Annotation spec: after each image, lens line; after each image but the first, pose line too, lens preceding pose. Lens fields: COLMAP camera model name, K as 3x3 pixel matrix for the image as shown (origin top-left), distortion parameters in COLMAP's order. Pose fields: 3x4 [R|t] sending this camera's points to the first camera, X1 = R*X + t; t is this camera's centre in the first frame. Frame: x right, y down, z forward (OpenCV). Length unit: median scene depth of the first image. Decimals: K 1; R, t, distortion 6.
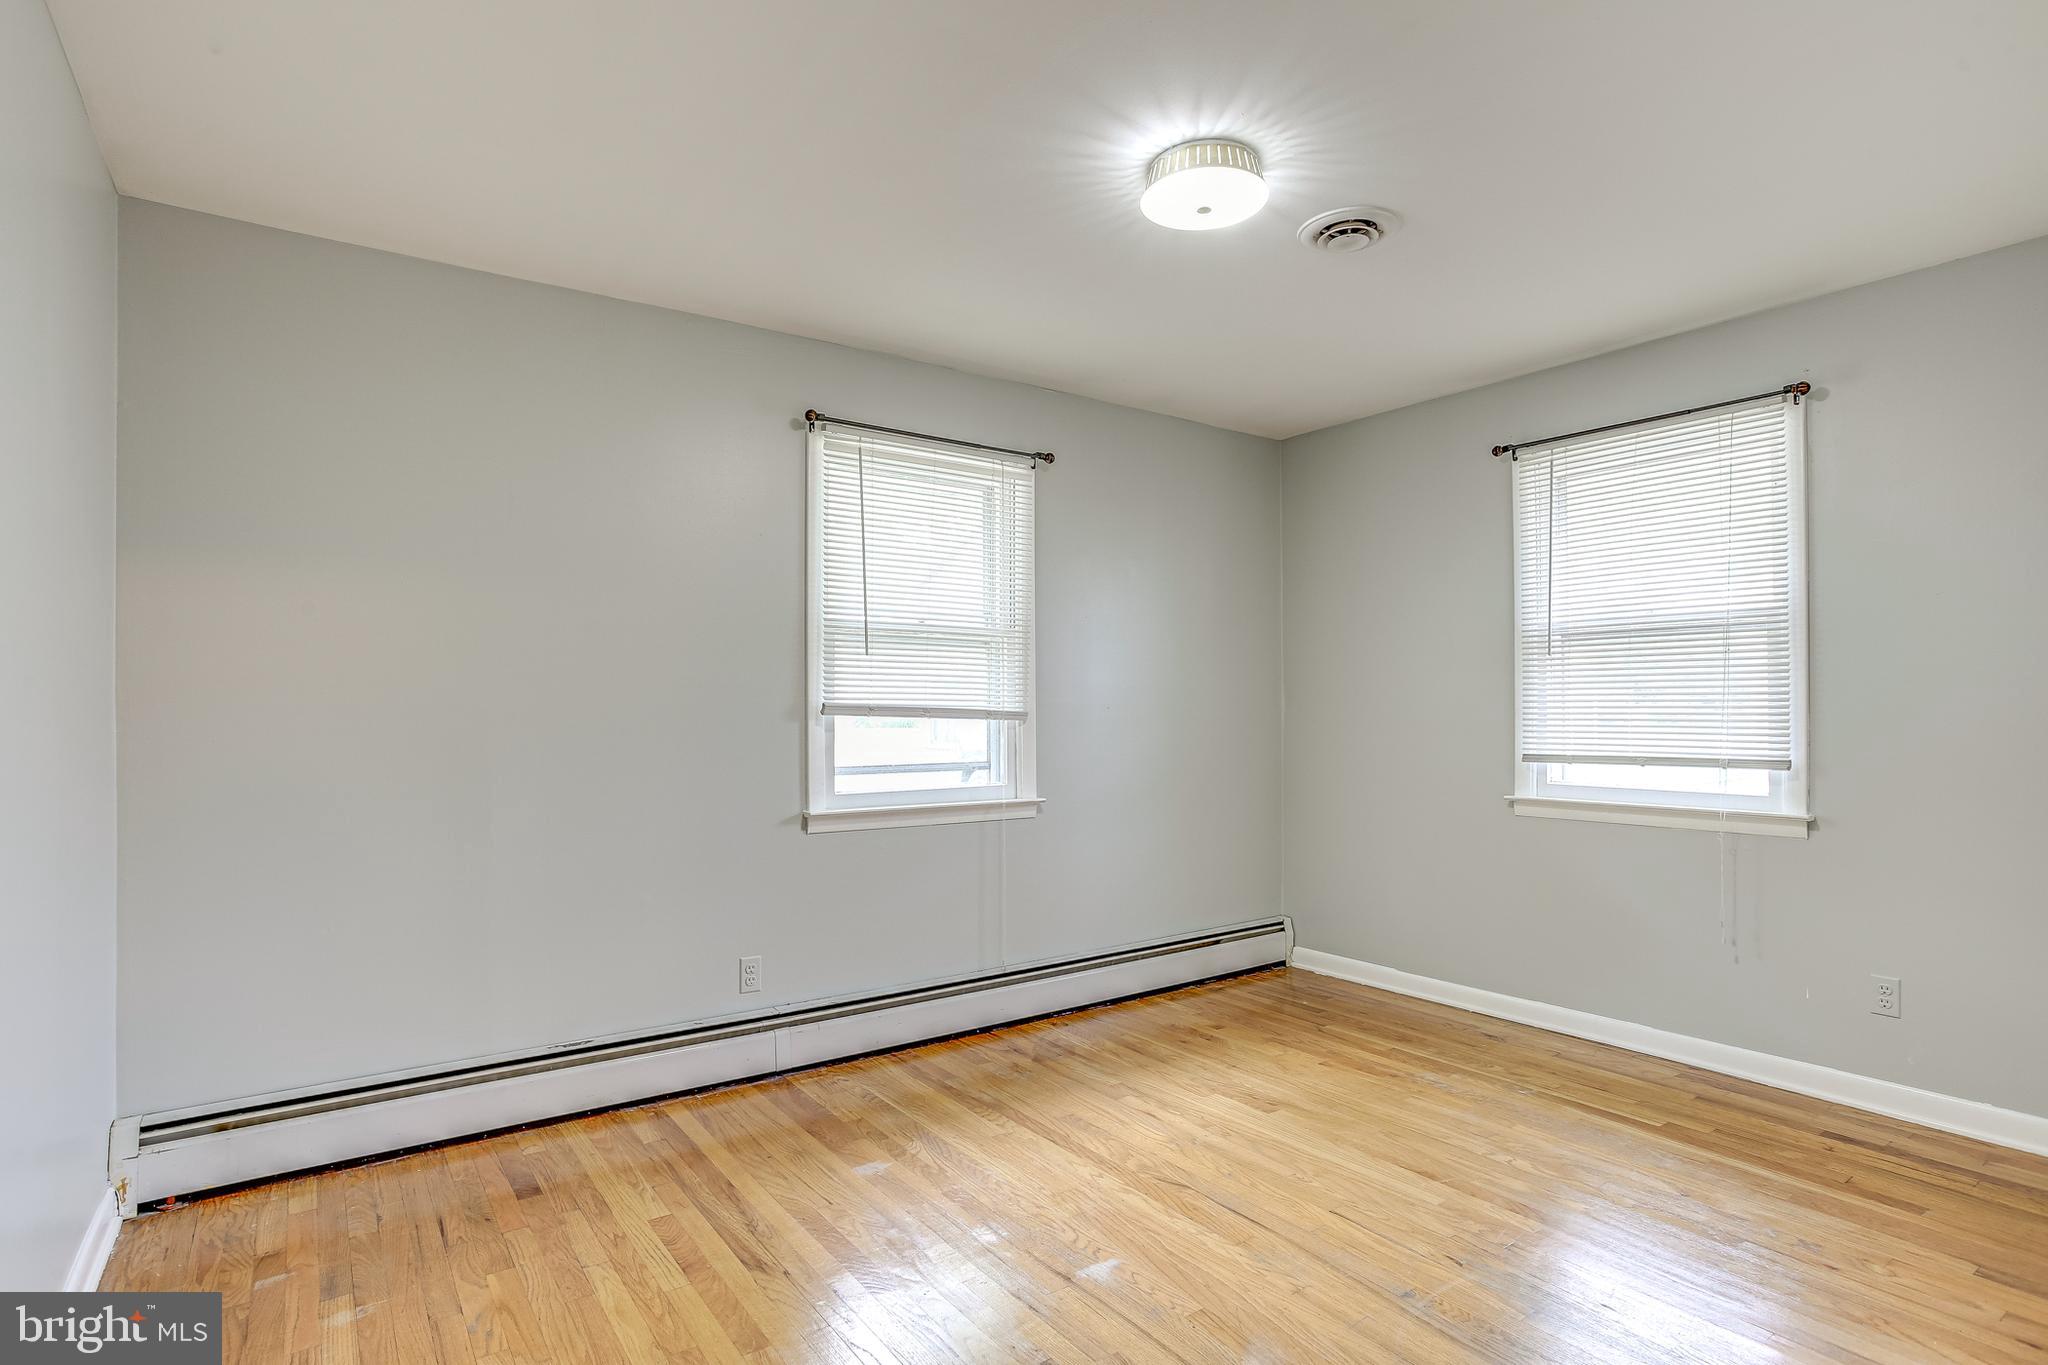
lens RADIAL K [[1036.1, 0, 1028.3], [0, 1036.1, 688.5], [0, 0, 1]] dist [-0.028542, 0.017471]
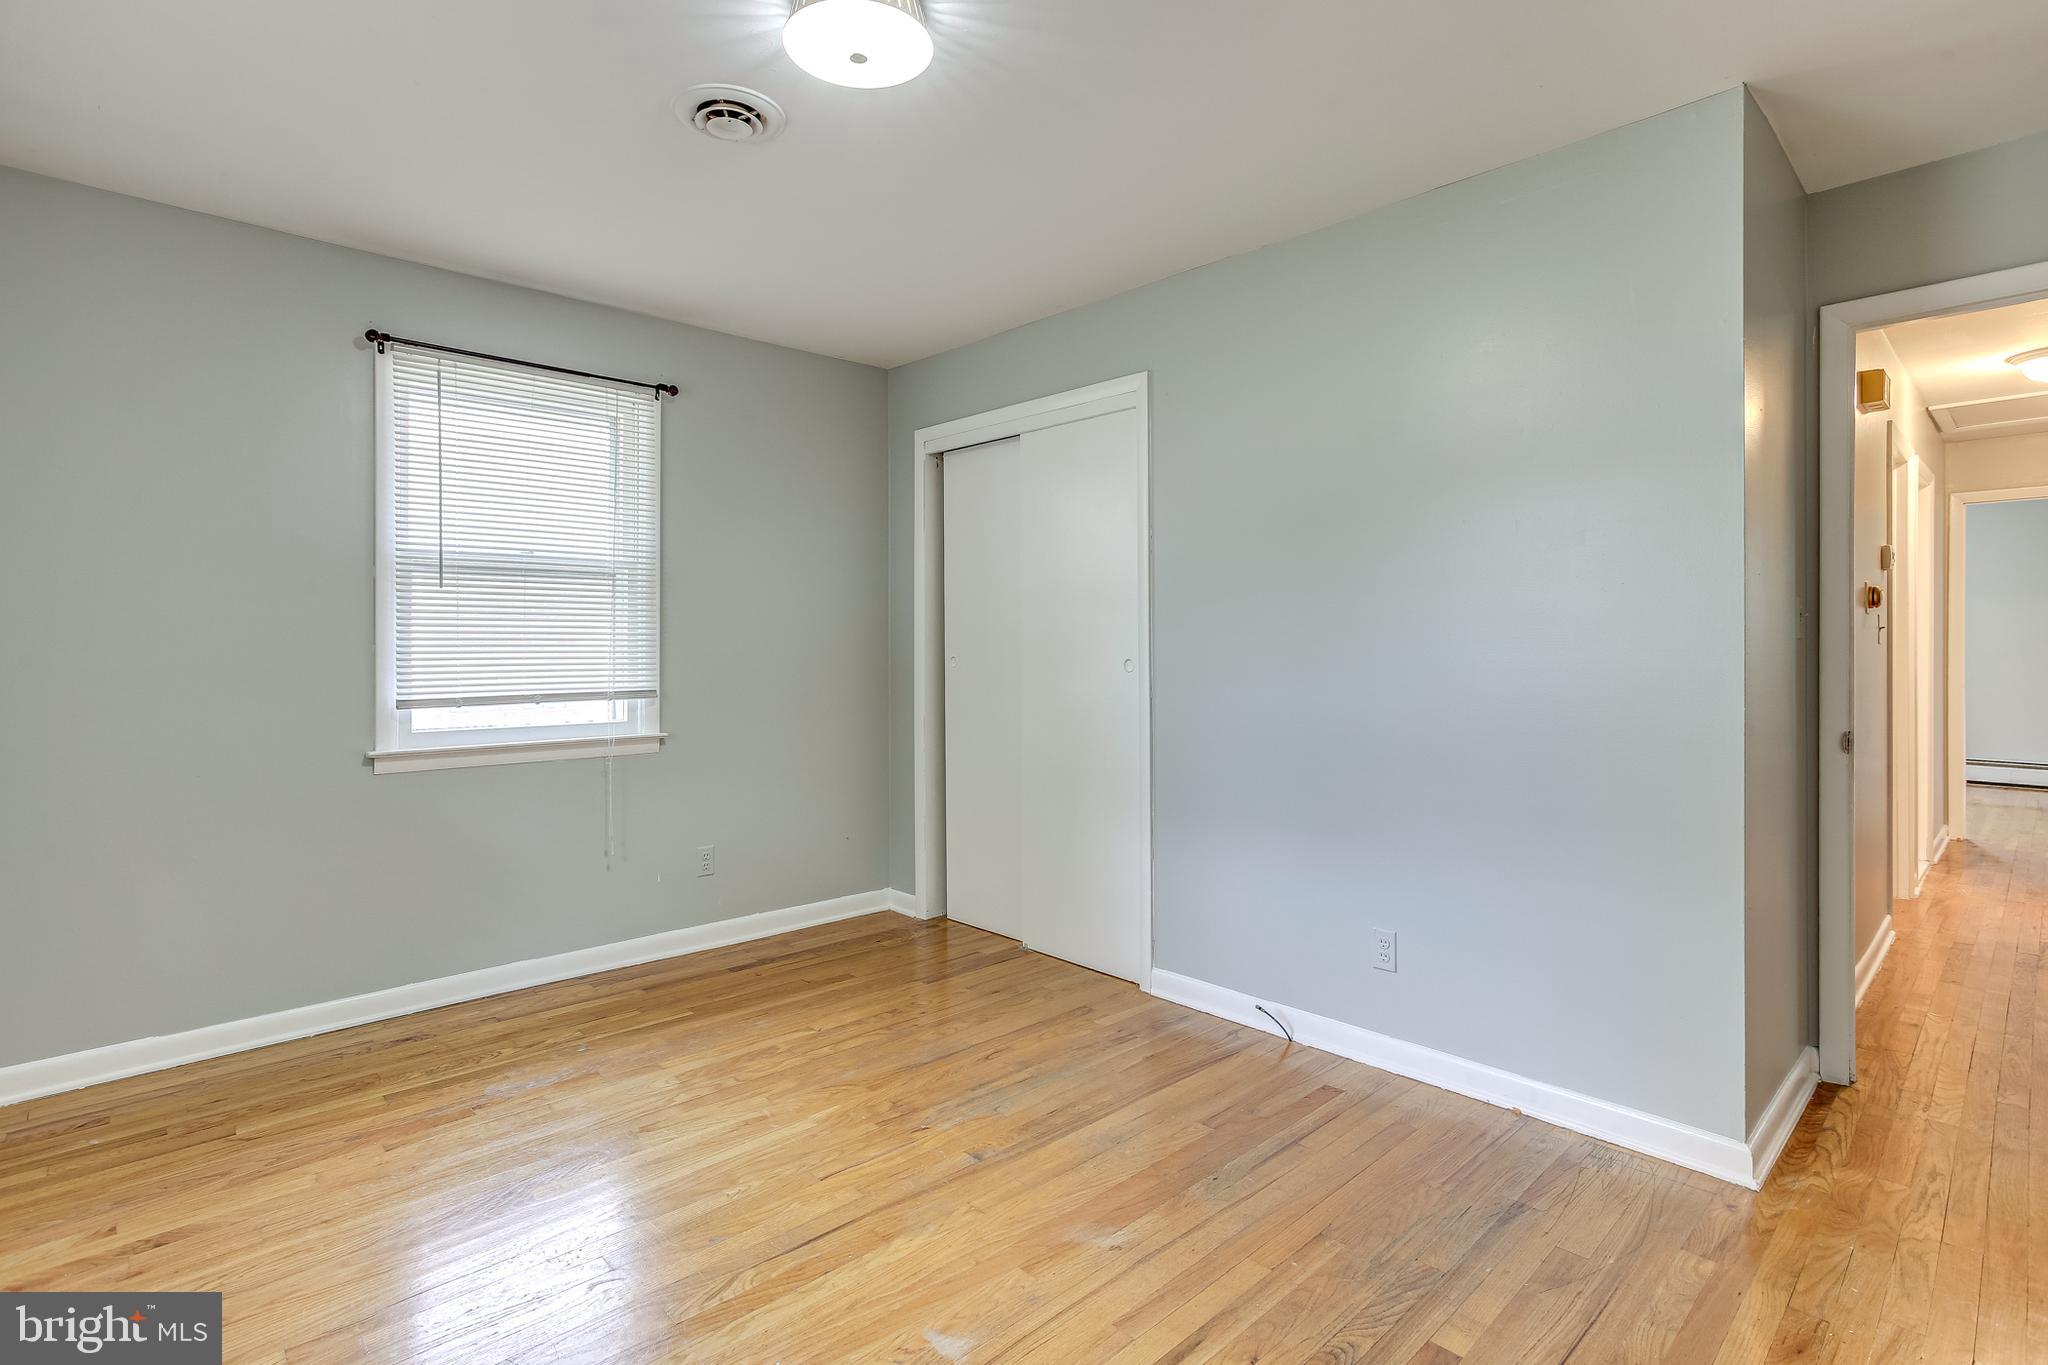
lens RADIAL K [[995.1, 0, 1018.7], [0, 995.1, 631.1], [0, 0, 1]] dist [-0.035130, 0.018142]
pose [[-0.130227, 0.019624, 0.991290, -0.469036], [-0.015424, 0.999643, -0.021816, 0.018841], [-0.991364, -0.018131, -0.129878, 0.705975]]
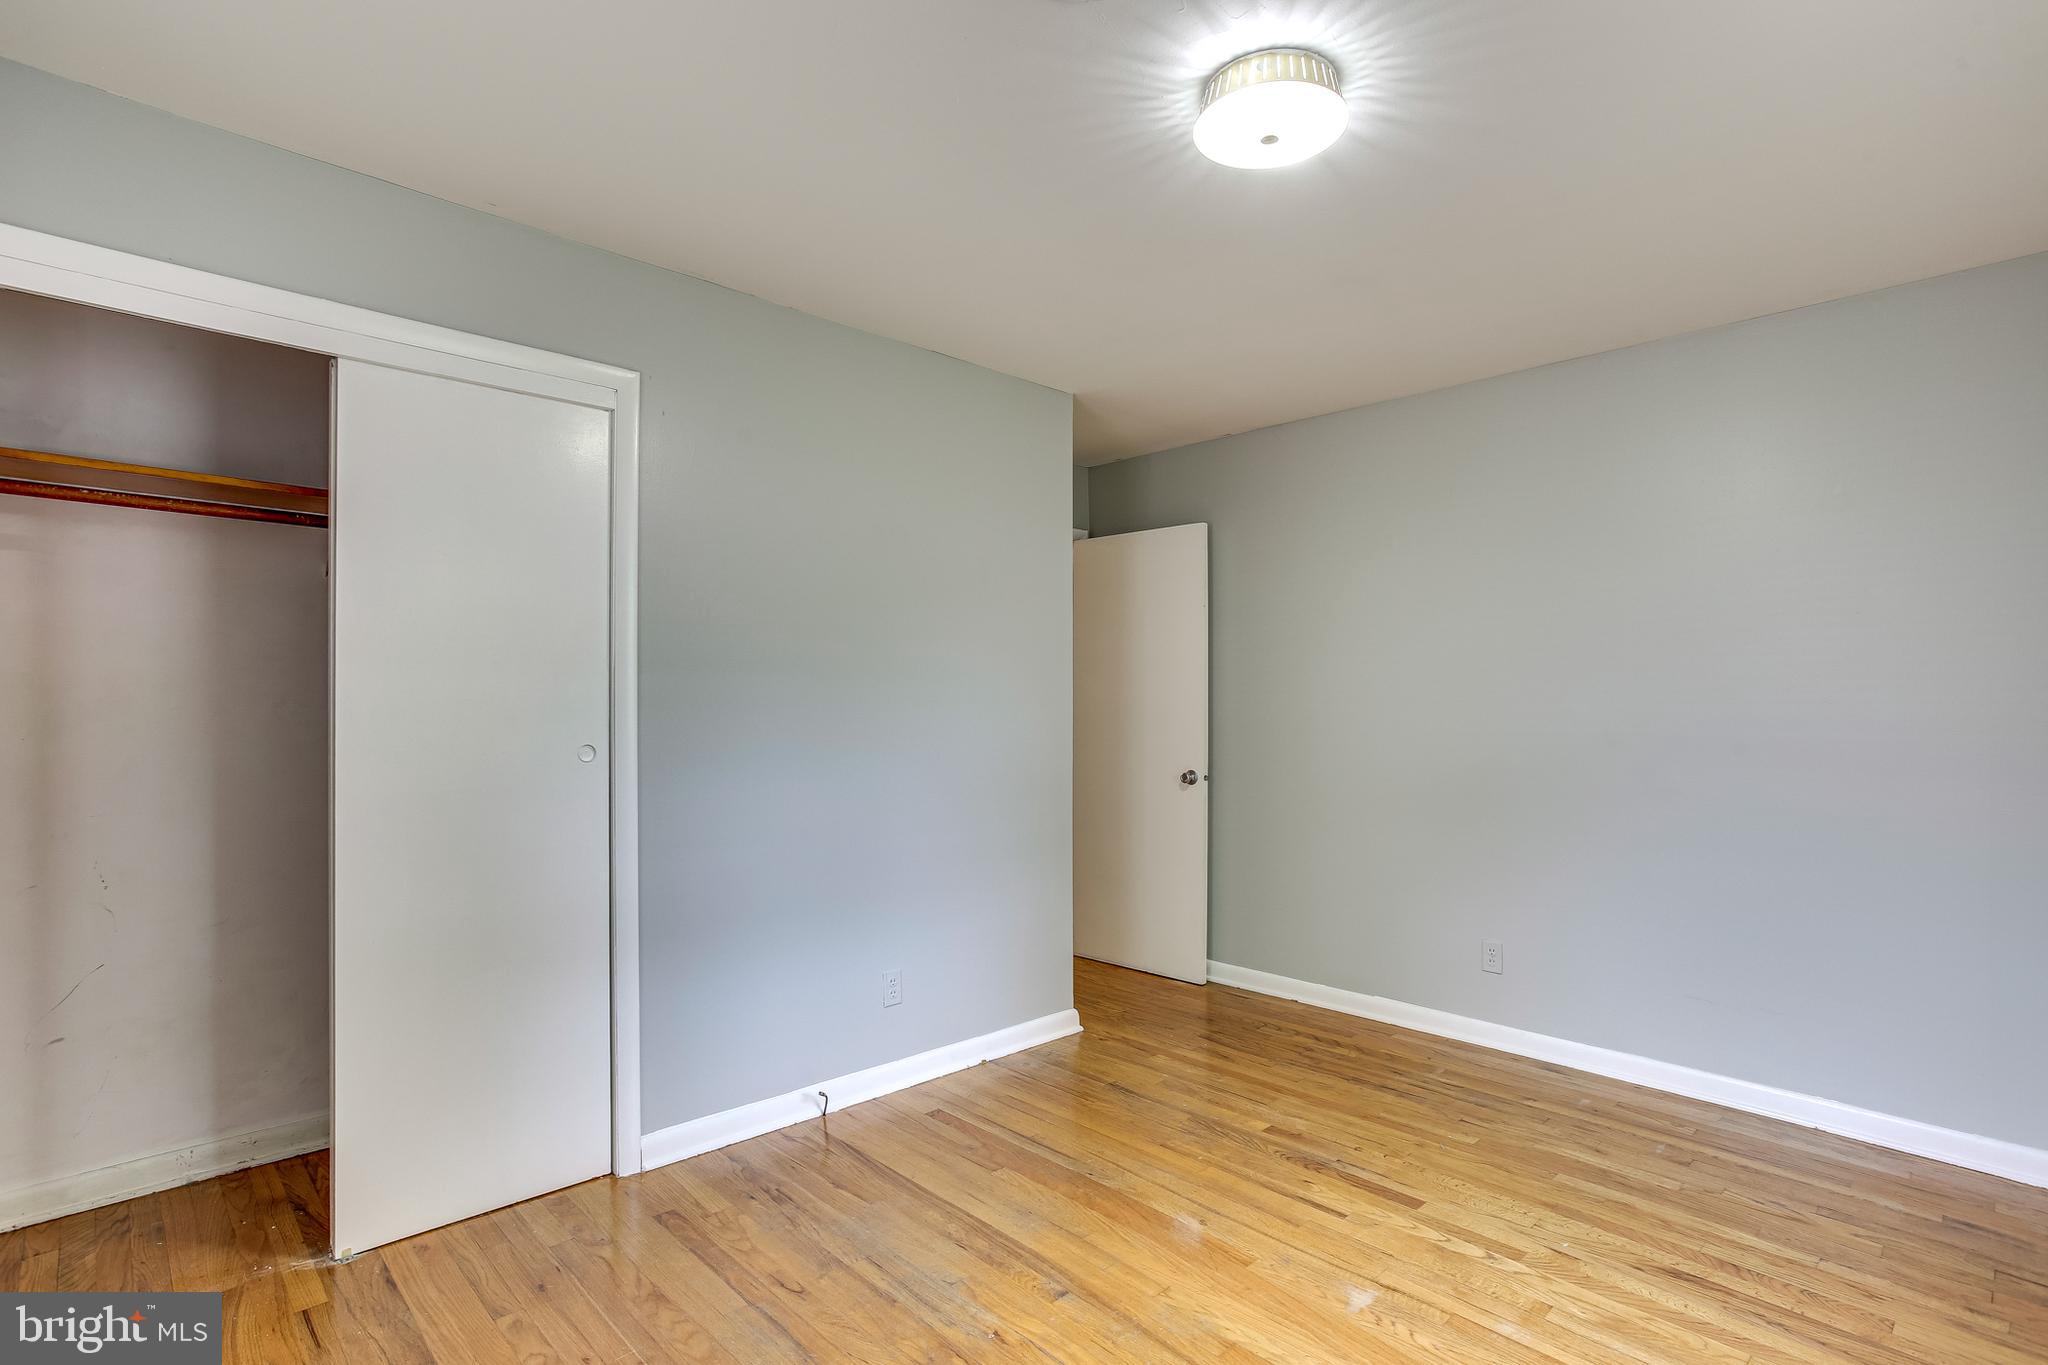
lens RADIAL K [[995.1, 0, 1011.4], [0, 995.1, 700.4], [0, 0, 1]] dist [-0.035130, 0.018142]
pose [[-0.991289, 0.001328, -0.131699, 0.351954], [0.003831, 0.999817, -0.018757, 0.003751], [0.131650, -0.019098, -0.991112, 1.273648]]
